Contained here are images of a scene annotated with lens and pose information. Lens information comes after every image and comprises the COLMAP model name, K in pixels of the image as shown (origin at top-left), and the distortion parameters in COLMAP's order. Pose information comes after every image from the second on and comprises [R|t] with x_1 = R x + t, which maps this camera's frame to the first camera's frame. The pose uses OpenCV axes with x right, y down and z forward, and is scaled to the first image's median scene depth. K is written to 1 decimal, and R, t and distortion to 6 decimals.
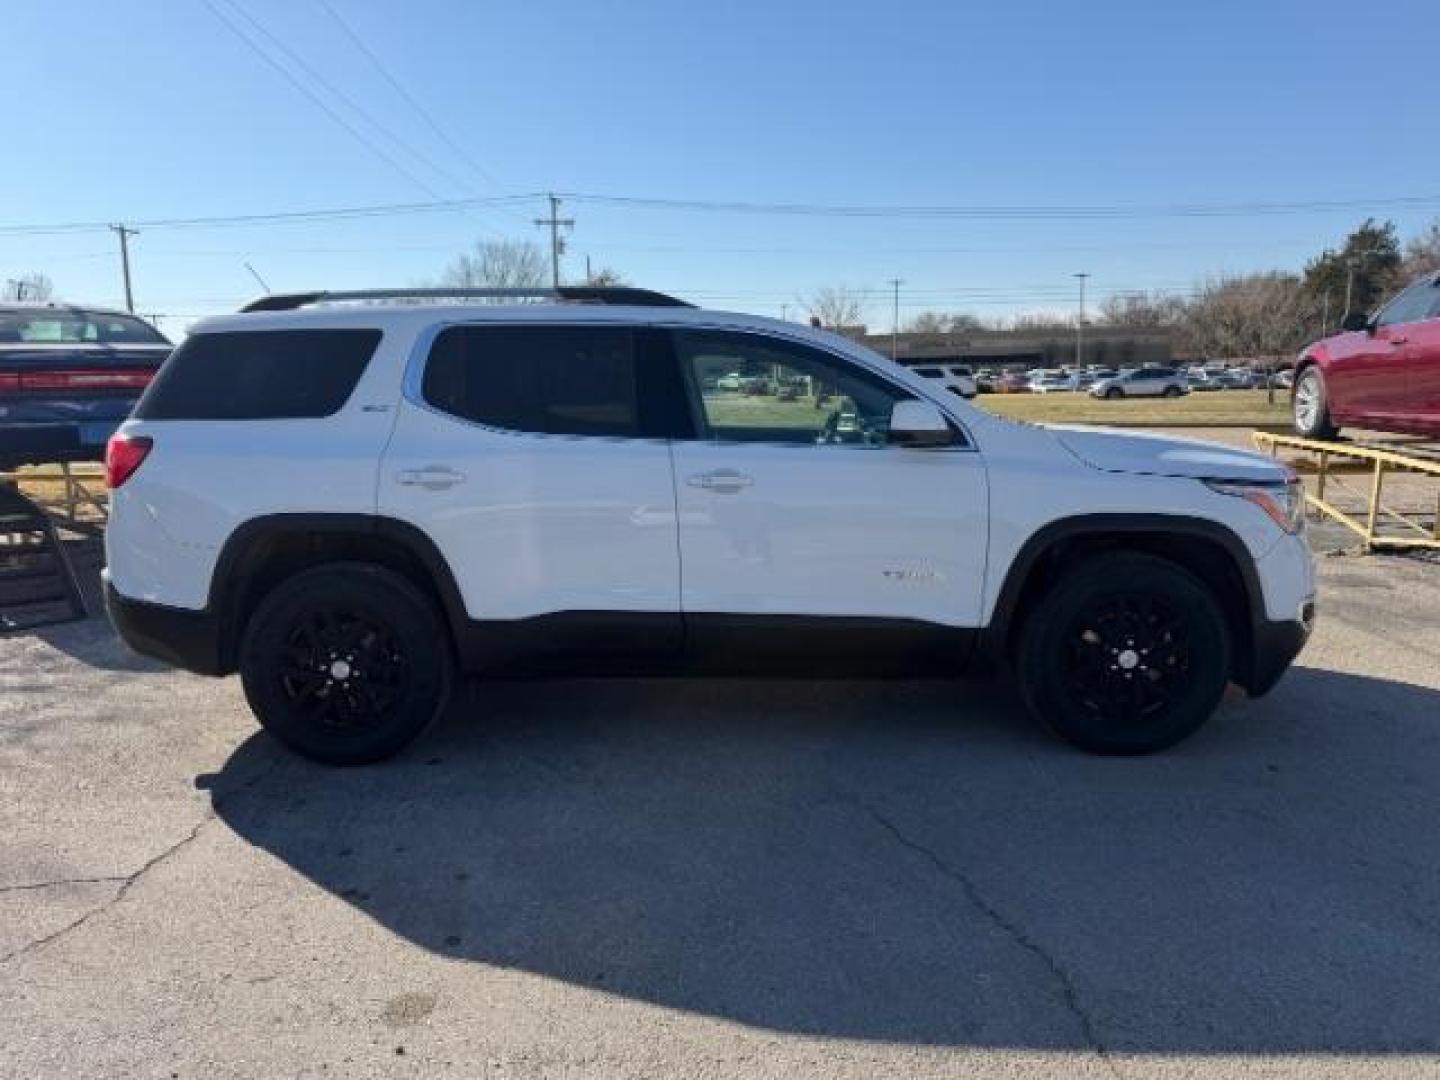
lens RADIAL K [[1031.8, 0, 720.0], [0, 1031.8, 540.0], [0, 0, 1]] dist [0.003810, -0.019850]
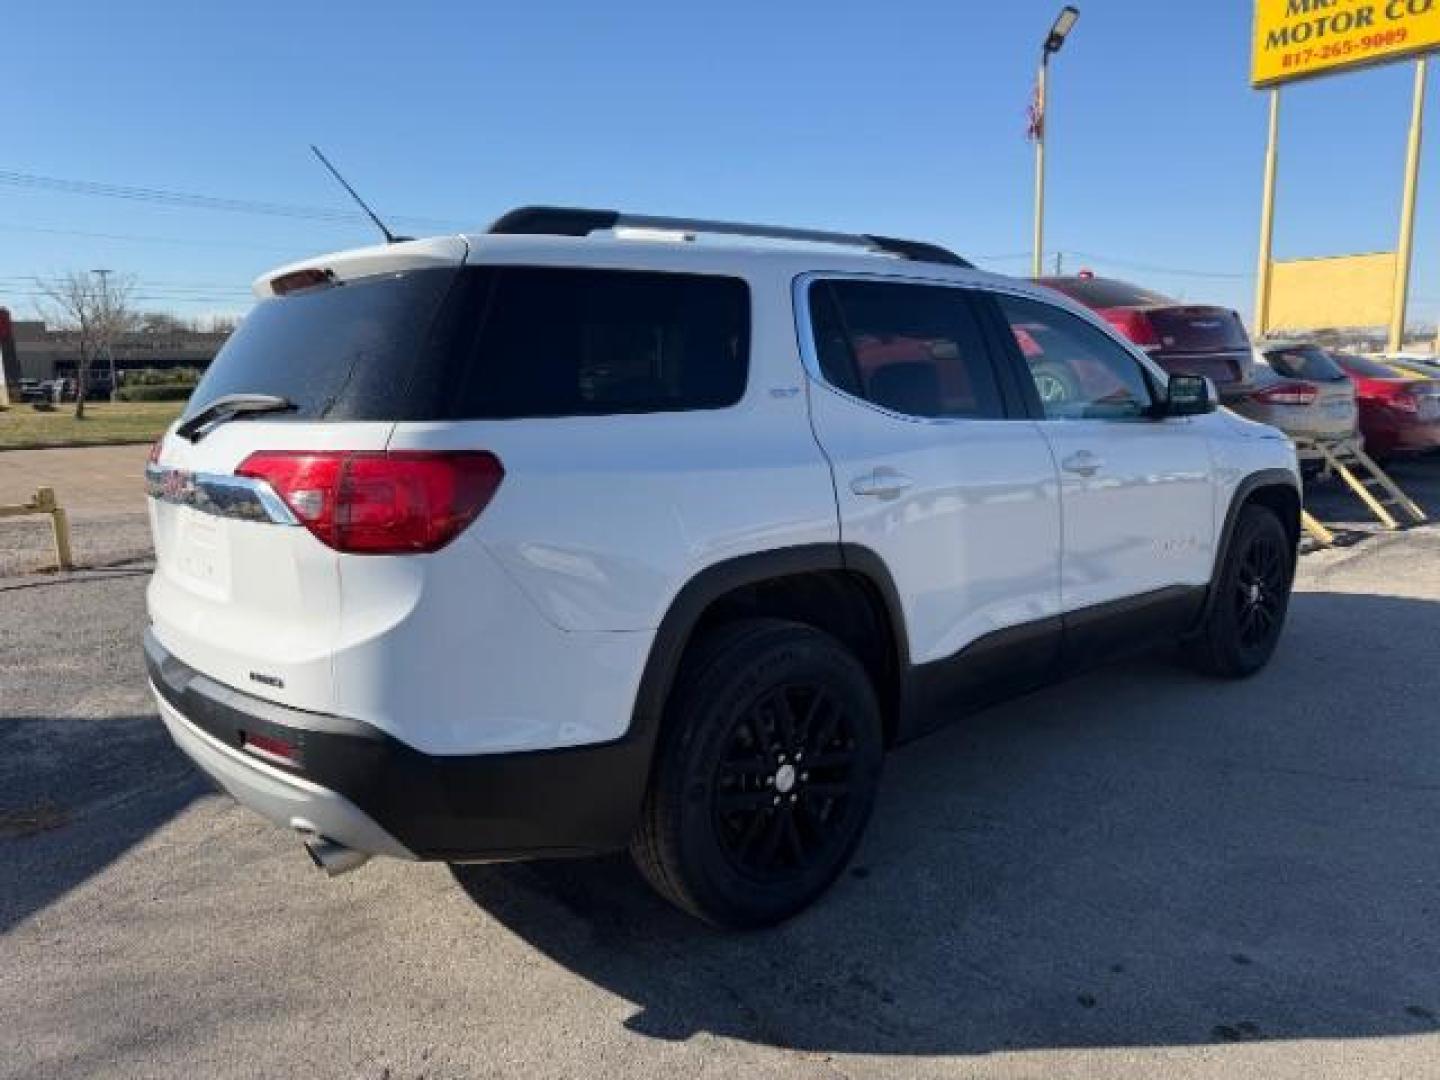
lens RADIAL K [[1031.8, 0, 720.0], [0, 1031.8, 540.0], [0, 0, 1]] dist [0.003810, -0.019850]
pose [[0.734869, -0.100742, 0.670686, -0.836879], [0.104652, 0.993906, 0.034625, -0.056609], [-0.670087, 0.044744, 0.740933, 0.521688]]
